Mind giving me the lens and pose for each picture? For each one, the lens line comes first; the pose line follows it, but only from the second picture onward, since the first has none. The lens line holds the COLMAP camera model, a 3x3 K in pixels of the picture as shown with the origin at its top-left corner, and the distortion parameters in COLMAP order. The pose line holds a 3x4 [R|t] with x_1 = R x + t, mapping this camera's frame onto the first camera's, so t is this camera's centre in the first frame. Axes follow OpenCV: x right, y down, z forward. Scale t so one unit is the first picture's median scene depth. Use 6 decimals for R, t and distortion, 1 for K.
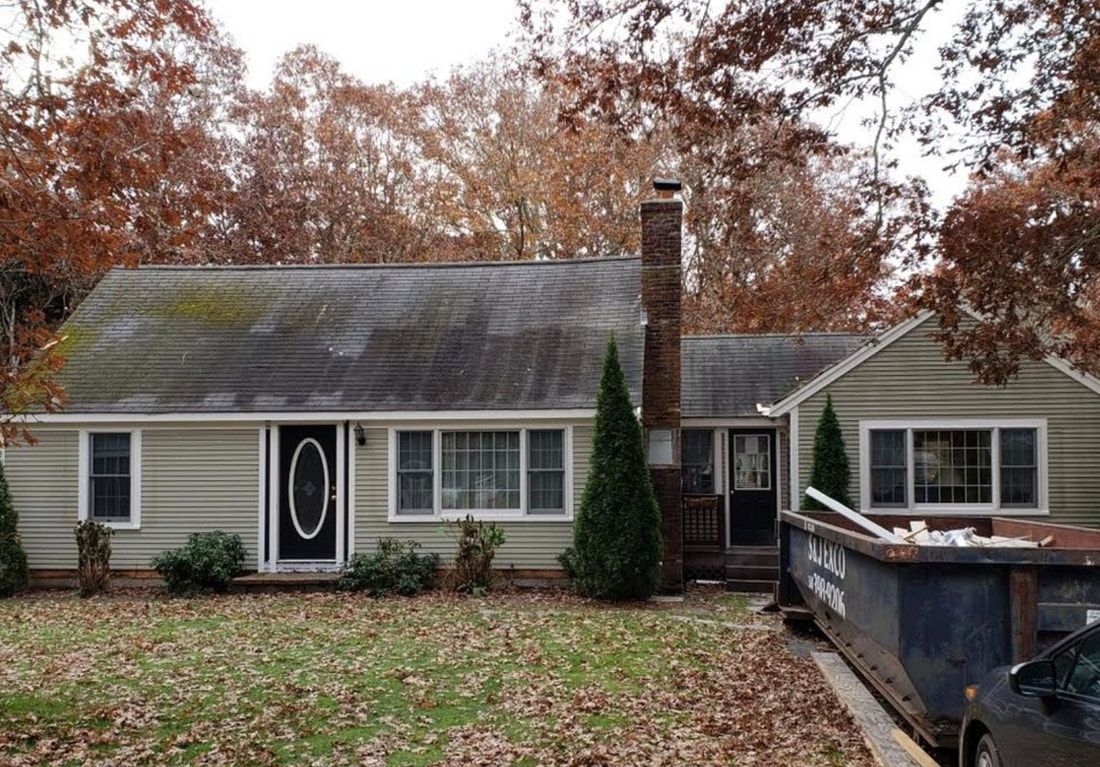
lens RADIAL K [[1117.6, 0, 550.0], [0, 1117.6, 383.5], [0, 0, 1]] dist [0.018206, 0.002933]
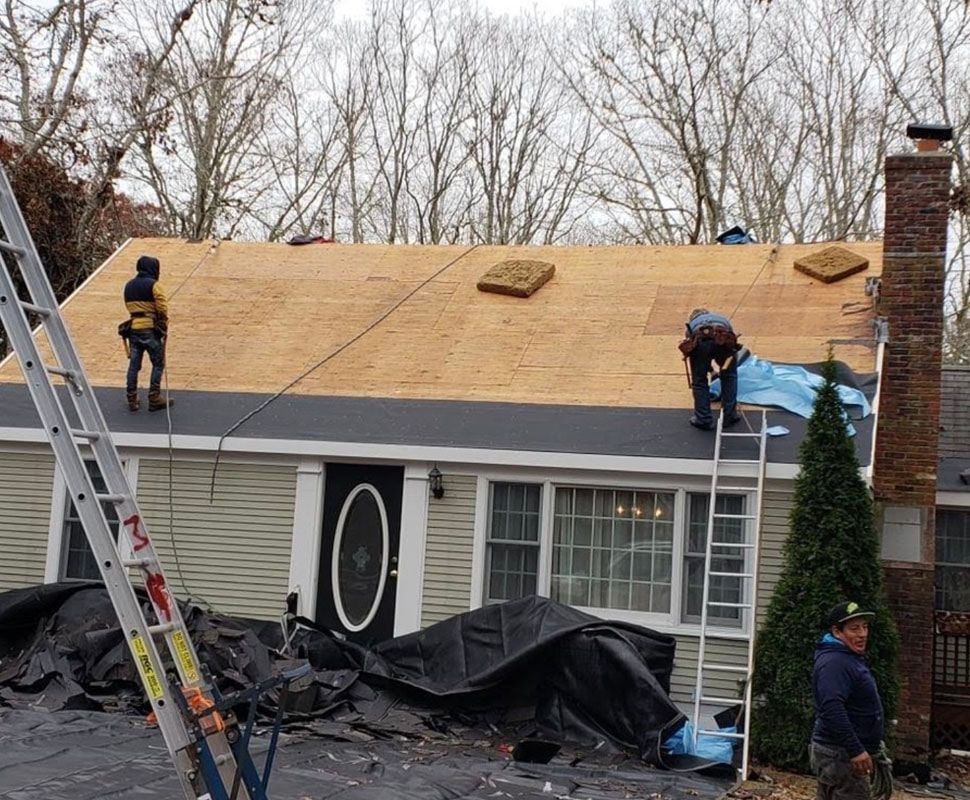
lens RADIAL K [[1277.3, 0, 485.0], [0, 1277.3, 400.0], [0, 0, 1]] dist [0.010895, -0.011645]
pose [[0.979152, 0.053016, -0.196091, 0.006898], [-0.064814, 0.996422, -0.054240, 0.035903], [0.192513, 0.065819, 0.979084, 0.246231]]
